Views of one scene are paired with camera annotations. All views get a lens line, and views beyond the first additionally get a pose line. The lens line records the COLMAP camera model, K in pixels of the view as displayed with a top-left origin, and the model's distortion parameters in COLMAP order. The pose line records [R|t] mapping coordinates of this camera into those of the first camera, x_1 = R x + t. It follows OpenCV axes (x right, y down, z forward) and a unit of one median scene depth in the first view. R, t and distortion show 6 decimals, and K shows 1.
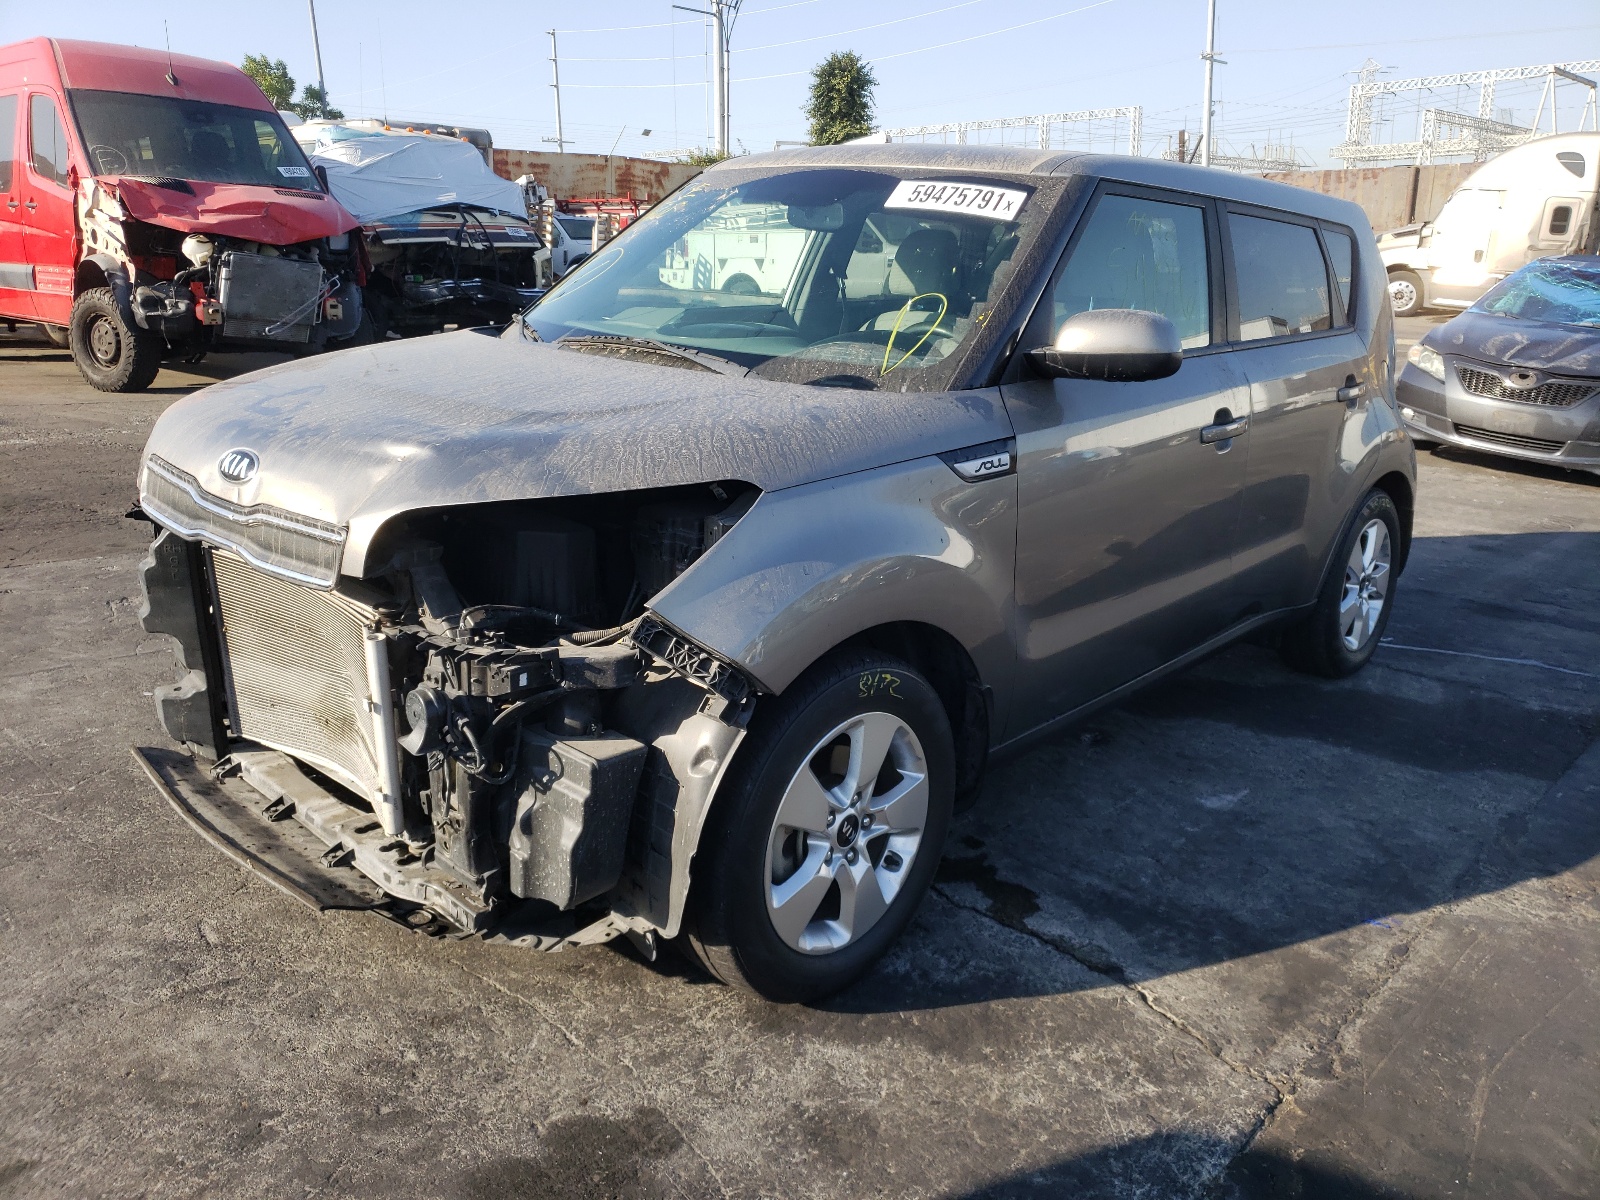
lens RADIAL K [[1310.2, 0, 835.0], [0, 1310.2, 623.3], [0, 0, 1]] dist [-0.077298, 0.162344]
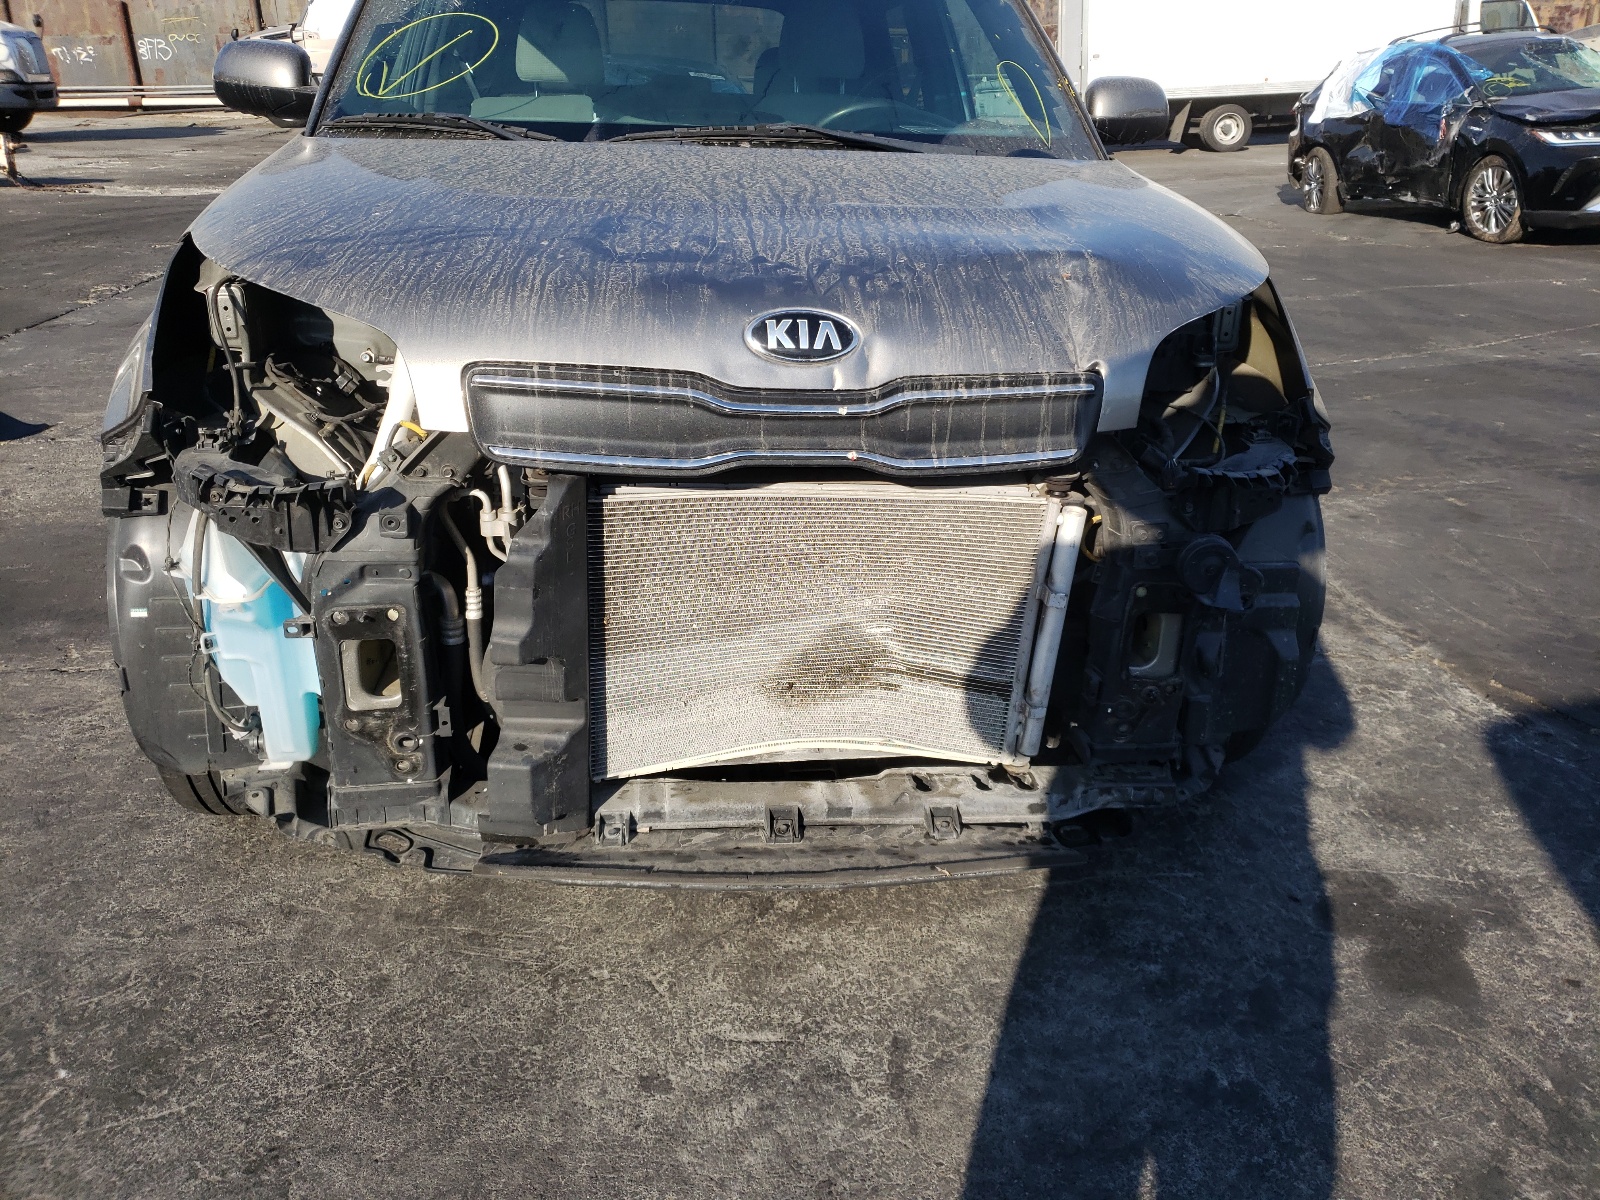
lens RADIAL K [[1321.3, 0, 882.4], [0, 1321.3, 601.6], [0, 0, 1]] dist [0.000483, 0.001808]
pose [[0.606285, -0.321071, 0.727552, -0.950742], [0.222940, 0.946811, 0.232050, -0.138045], [-0.763358, 0.021512, 0.645617, 0.531272]]
